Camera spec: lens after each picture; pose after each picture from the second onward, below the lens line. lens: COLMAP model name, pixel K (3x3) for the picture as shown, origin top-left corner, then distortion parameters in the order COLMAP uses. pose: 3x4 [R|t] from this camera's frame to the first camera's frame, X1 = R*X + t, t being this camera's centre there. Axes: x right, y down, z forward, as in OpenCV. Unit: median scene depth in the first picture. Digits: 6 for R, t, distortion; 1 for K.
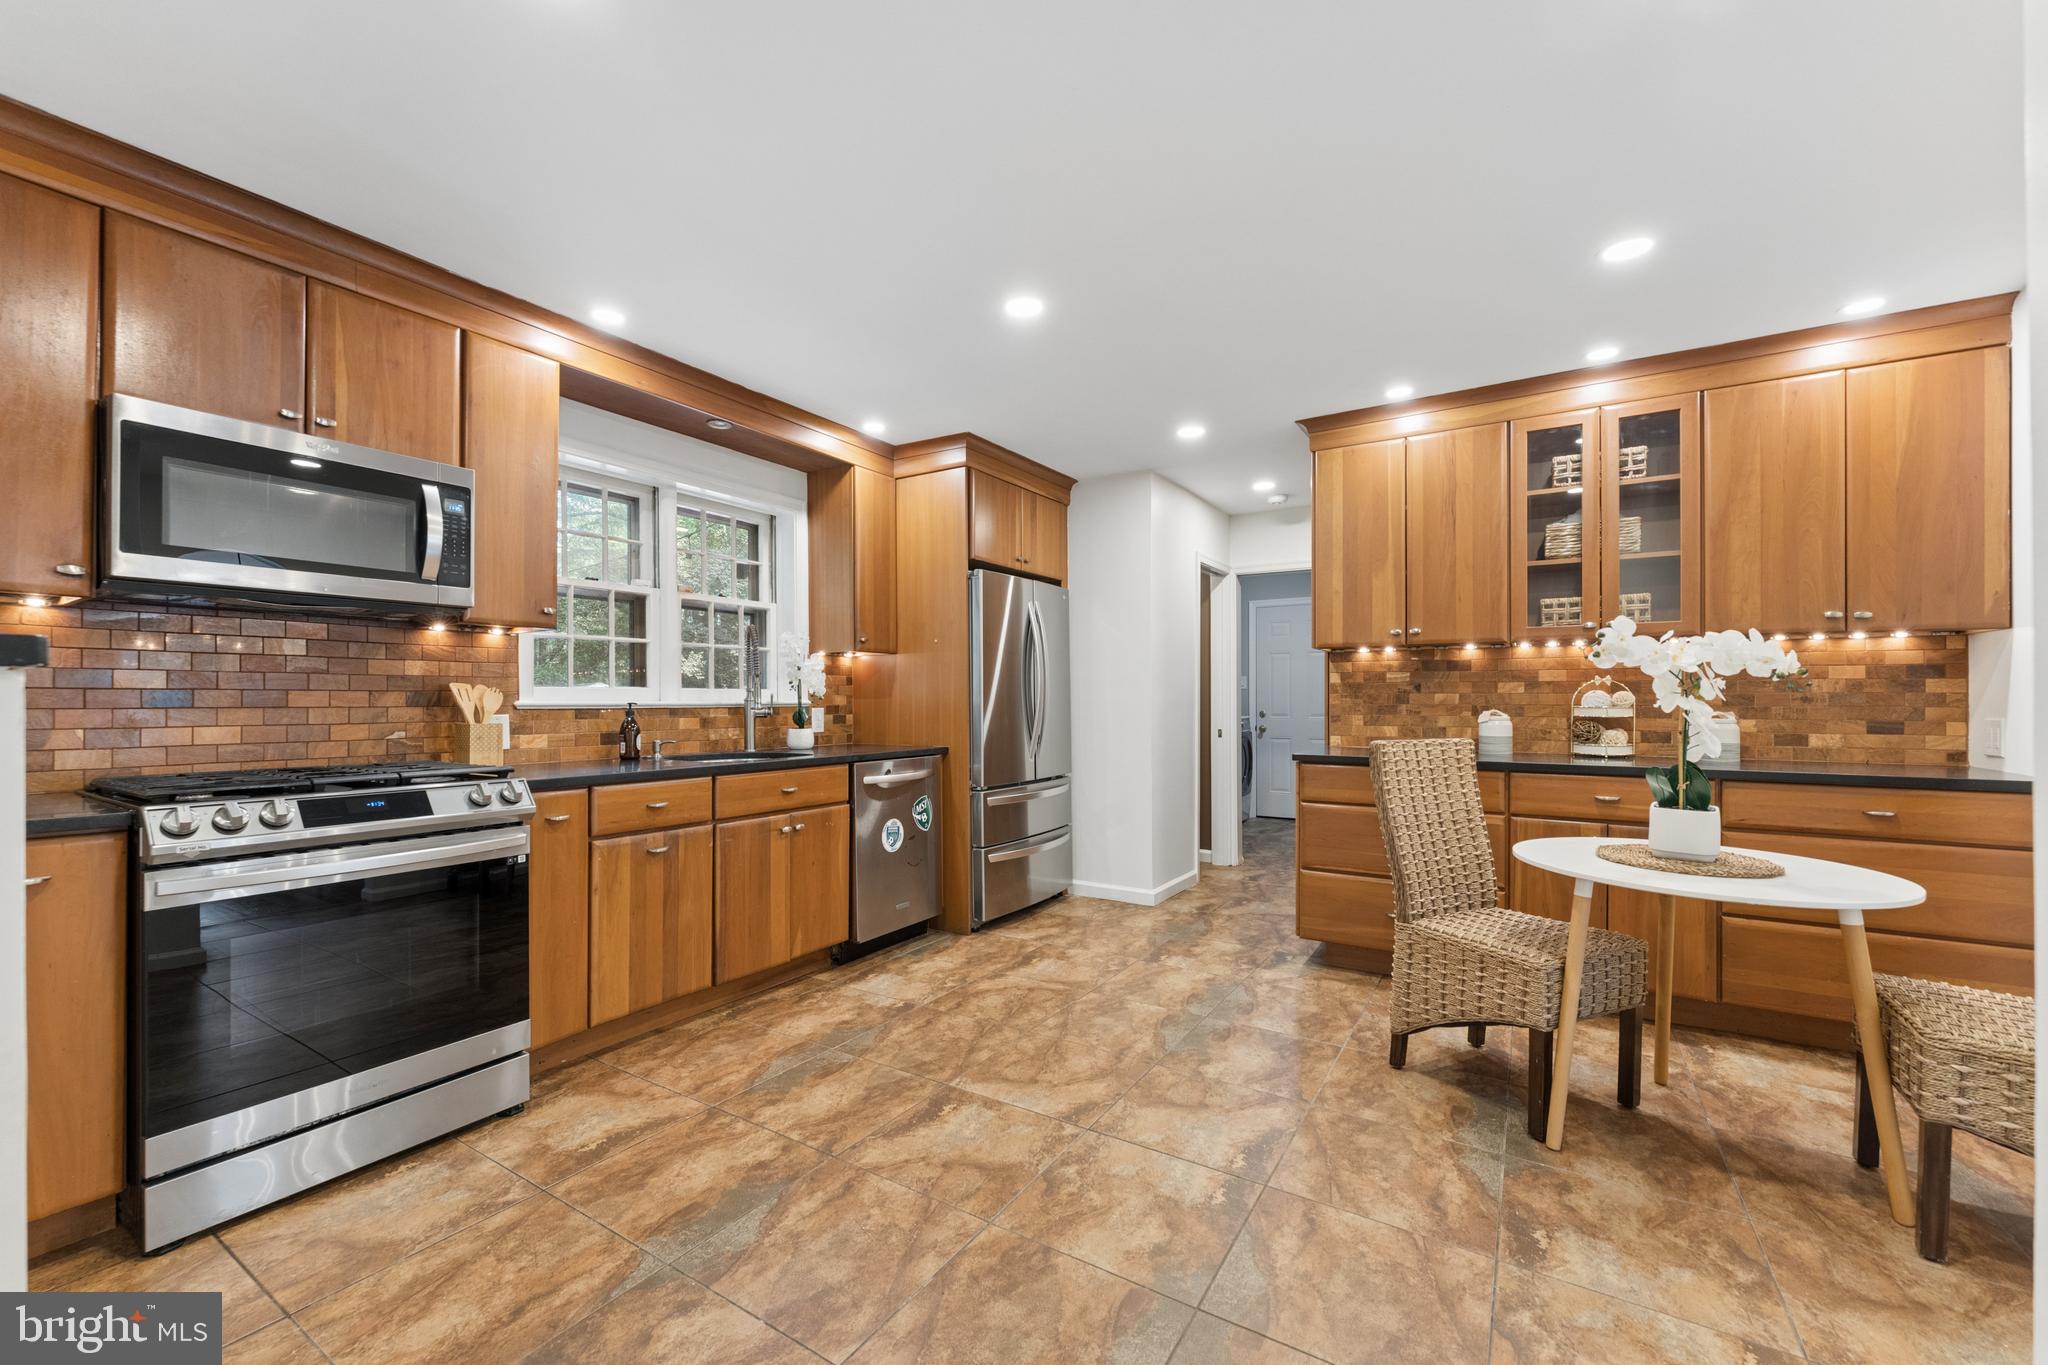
lens RADIAL K [[825.4, 0, 1008.0], [0, 825.4, 695.2], [0, 0, 1]] dist [-0.001230, -0.000091]
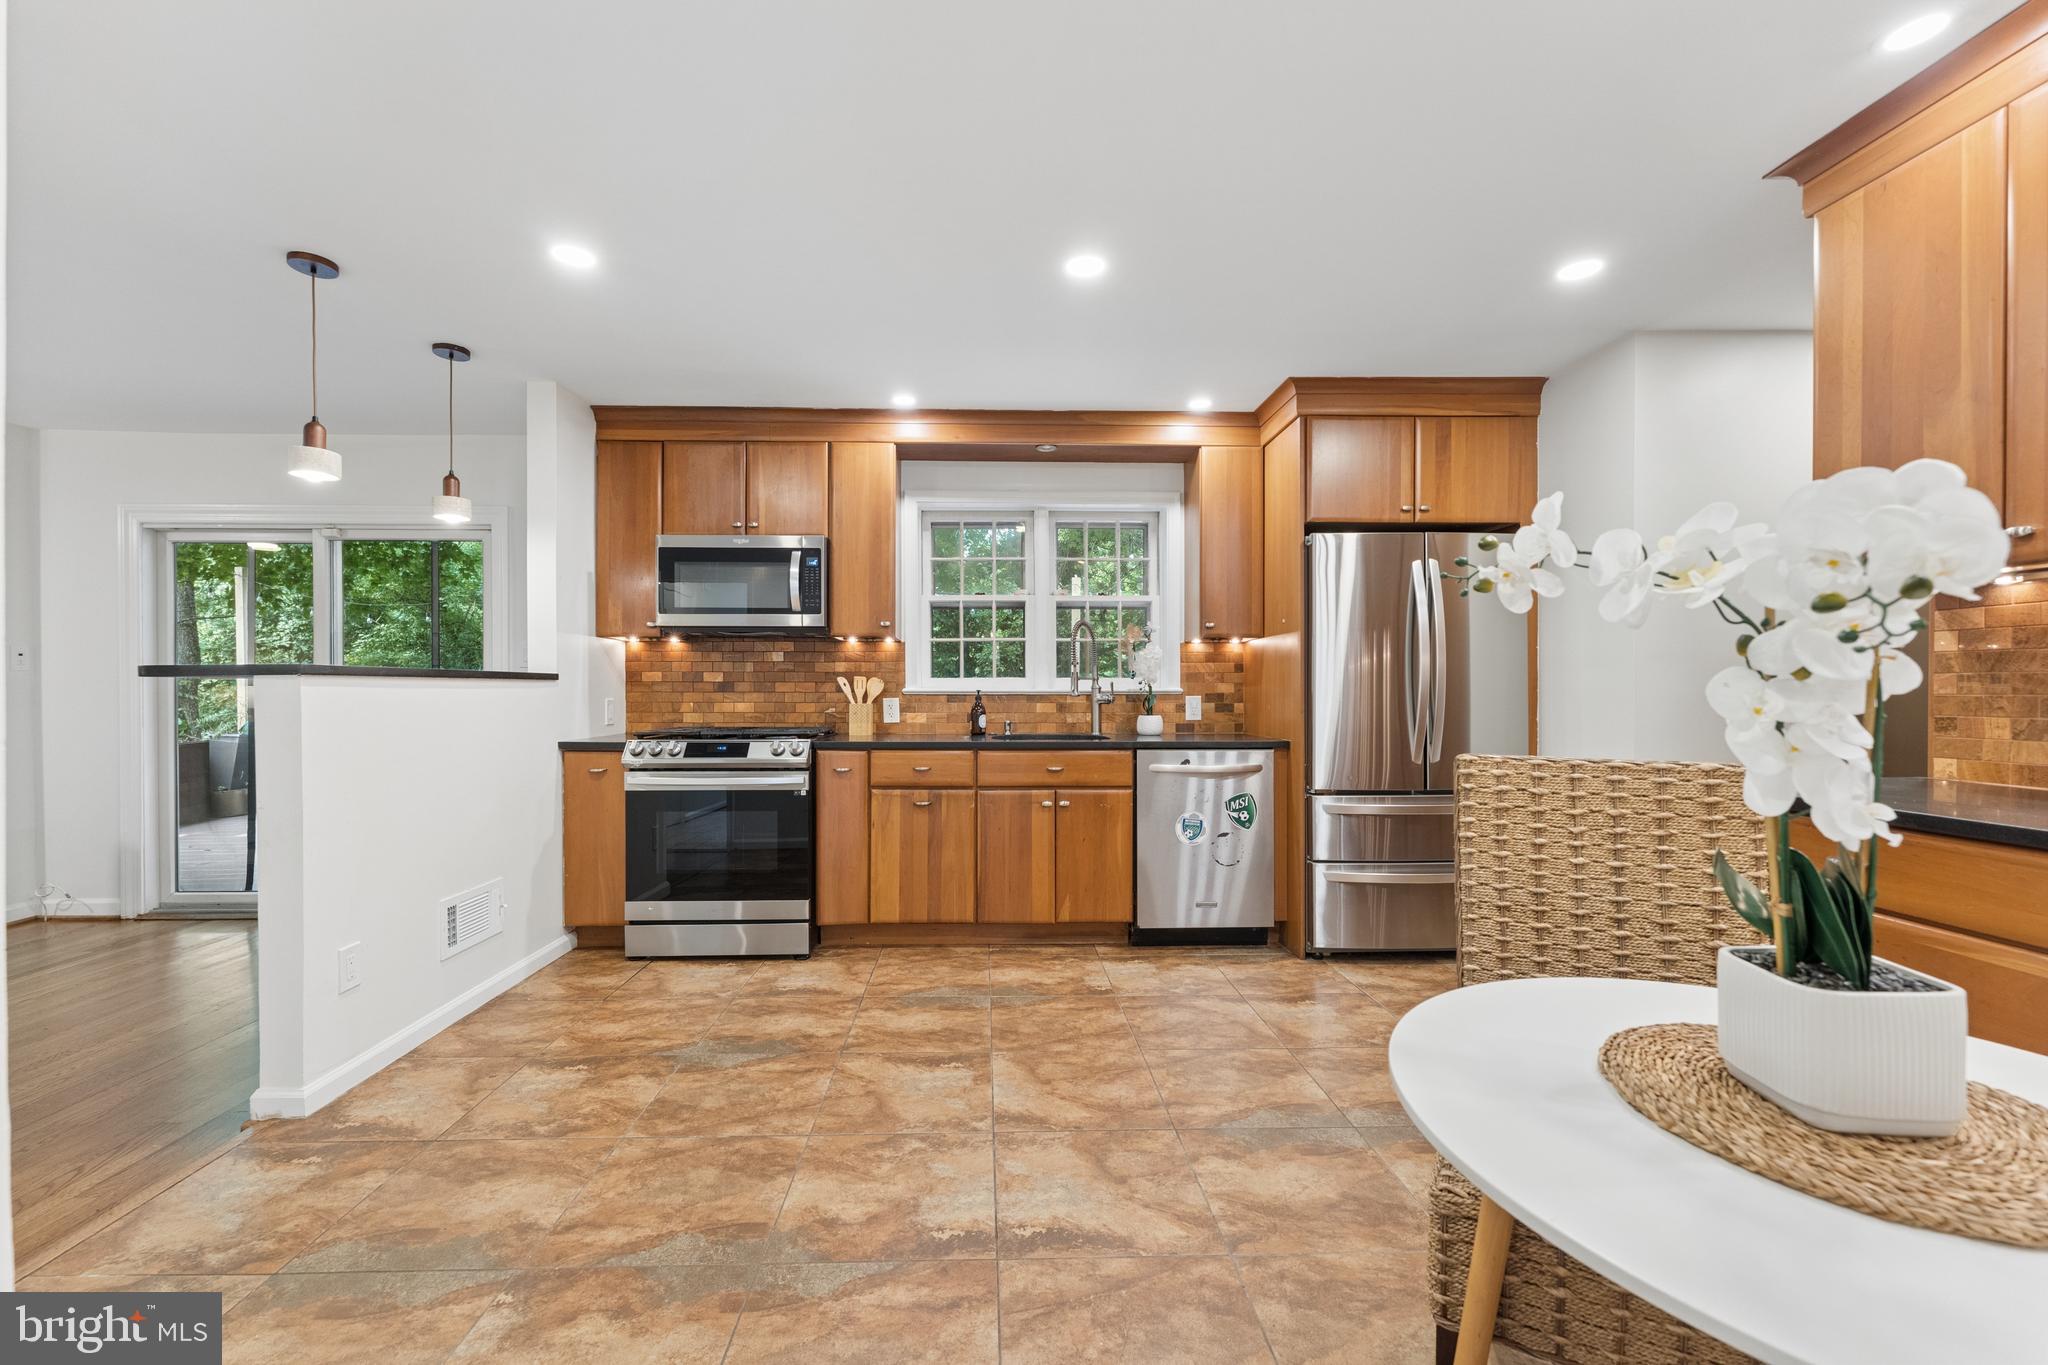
lens RADIAL K [[825.4, 0, 1008.0], [0, 825.4, 695.2], [0, 0, 1]] dist [-0.001230, -0.000091]
pose [[0.565018, 0.005711, -0.825059, 0.616783], [0.004883, 0.999935, 0.010265, 0.004528], [0.825064, -0.009829, 0.564953, 0.327001]]
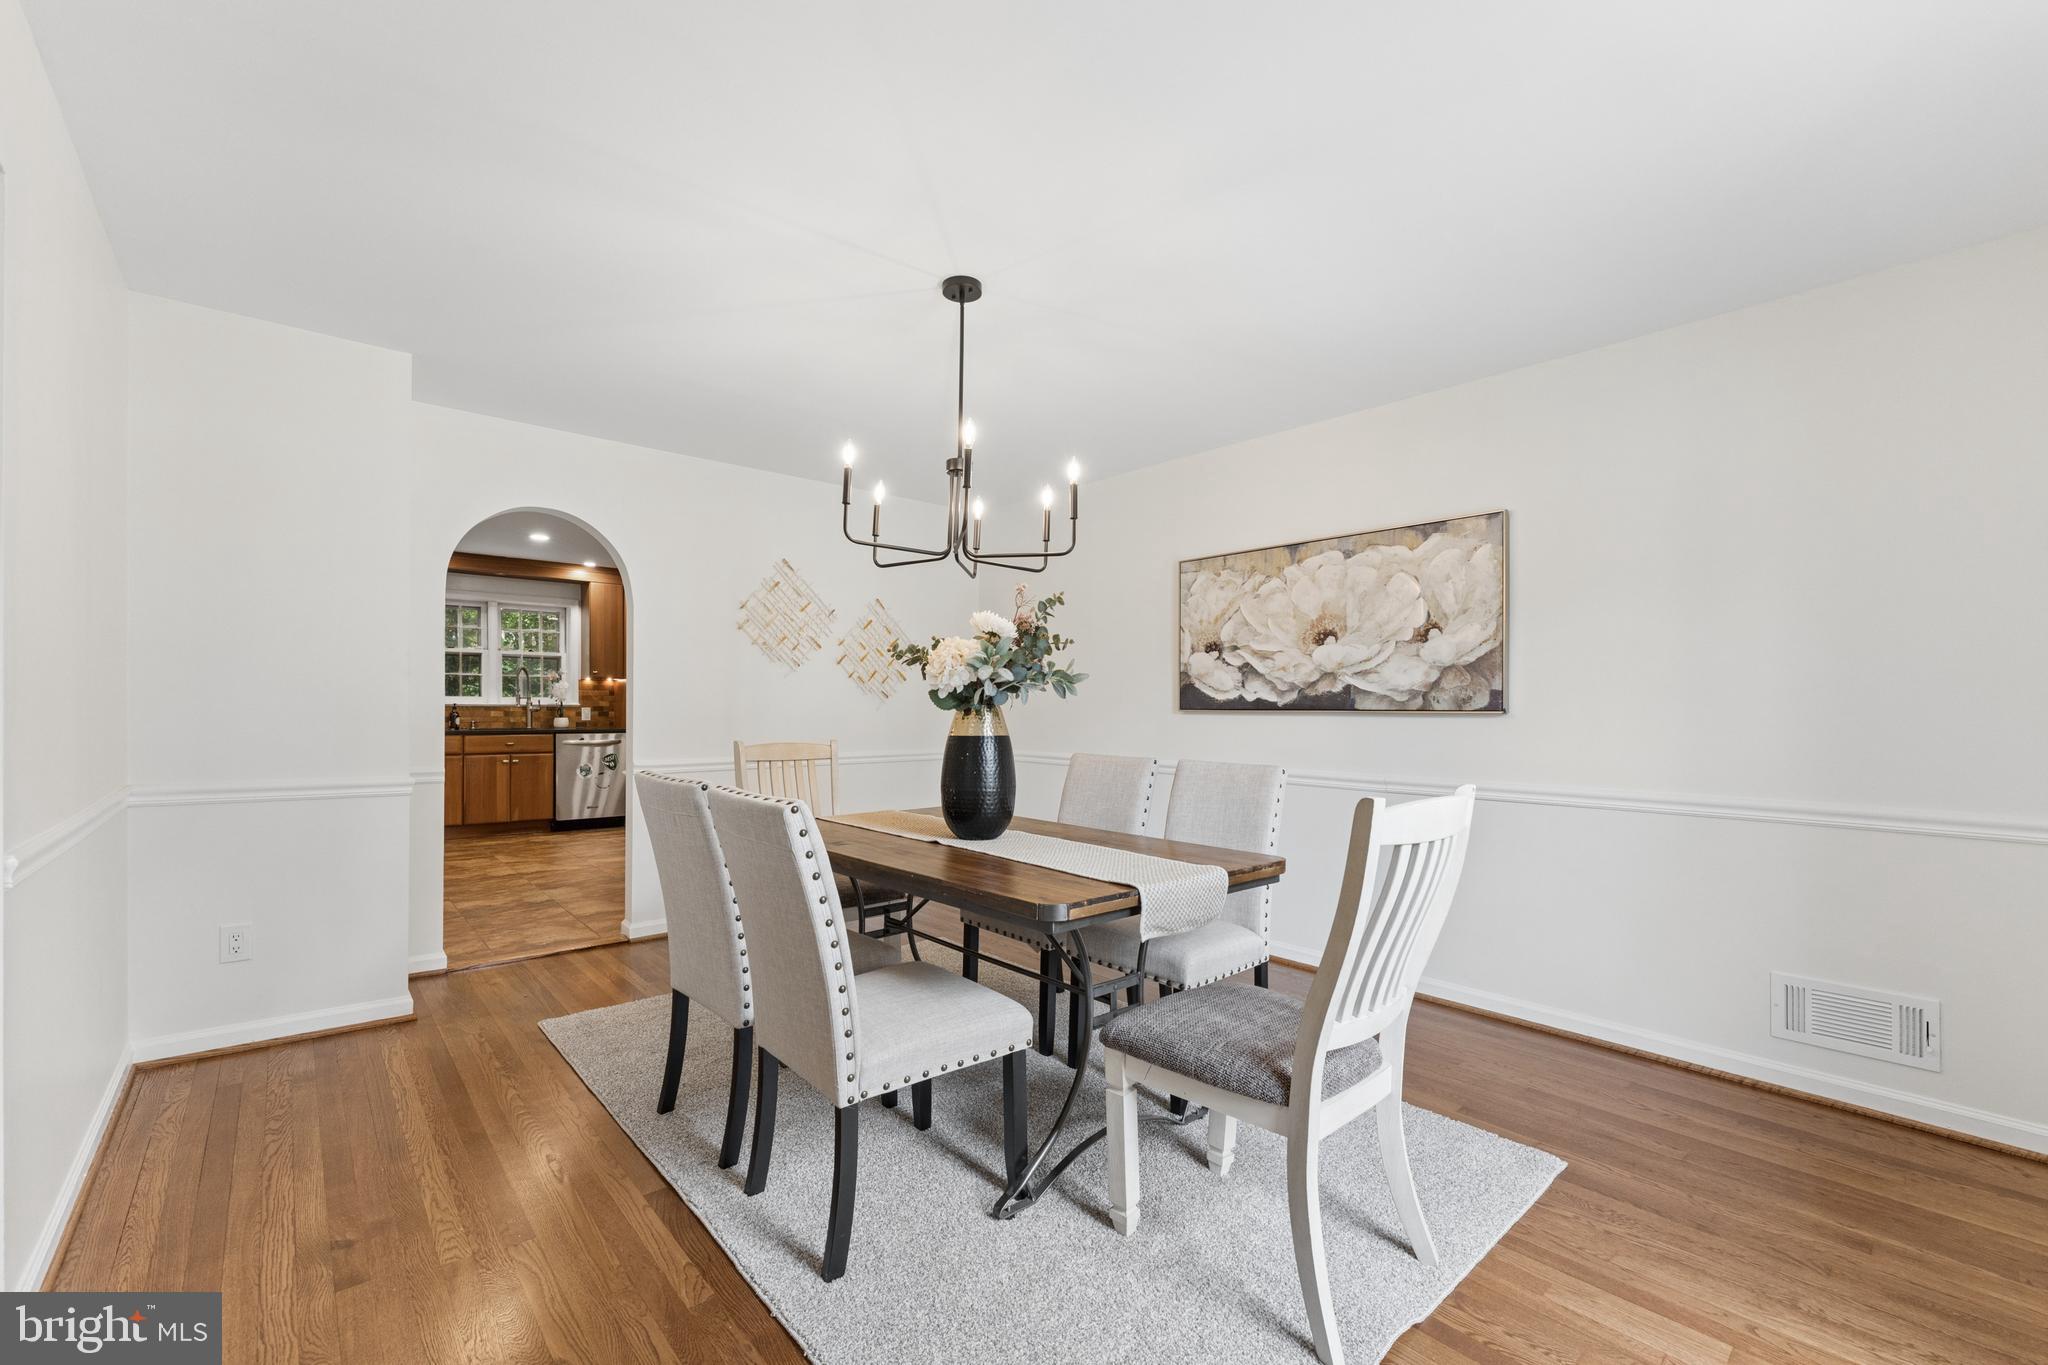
lens RADIAL K [[847.4, 0, 1006.2], [0, 847.4, 716.0], [0, 0, 1]] dist [-0.002721, -0.000169]
pose [[0.957683, 0.011606, -0.287589, 1.660442], [-0.006978, 0.999829, 0.017112, -0.006693], [0.287739, -0.014381, 0.957601, -0.782403]]
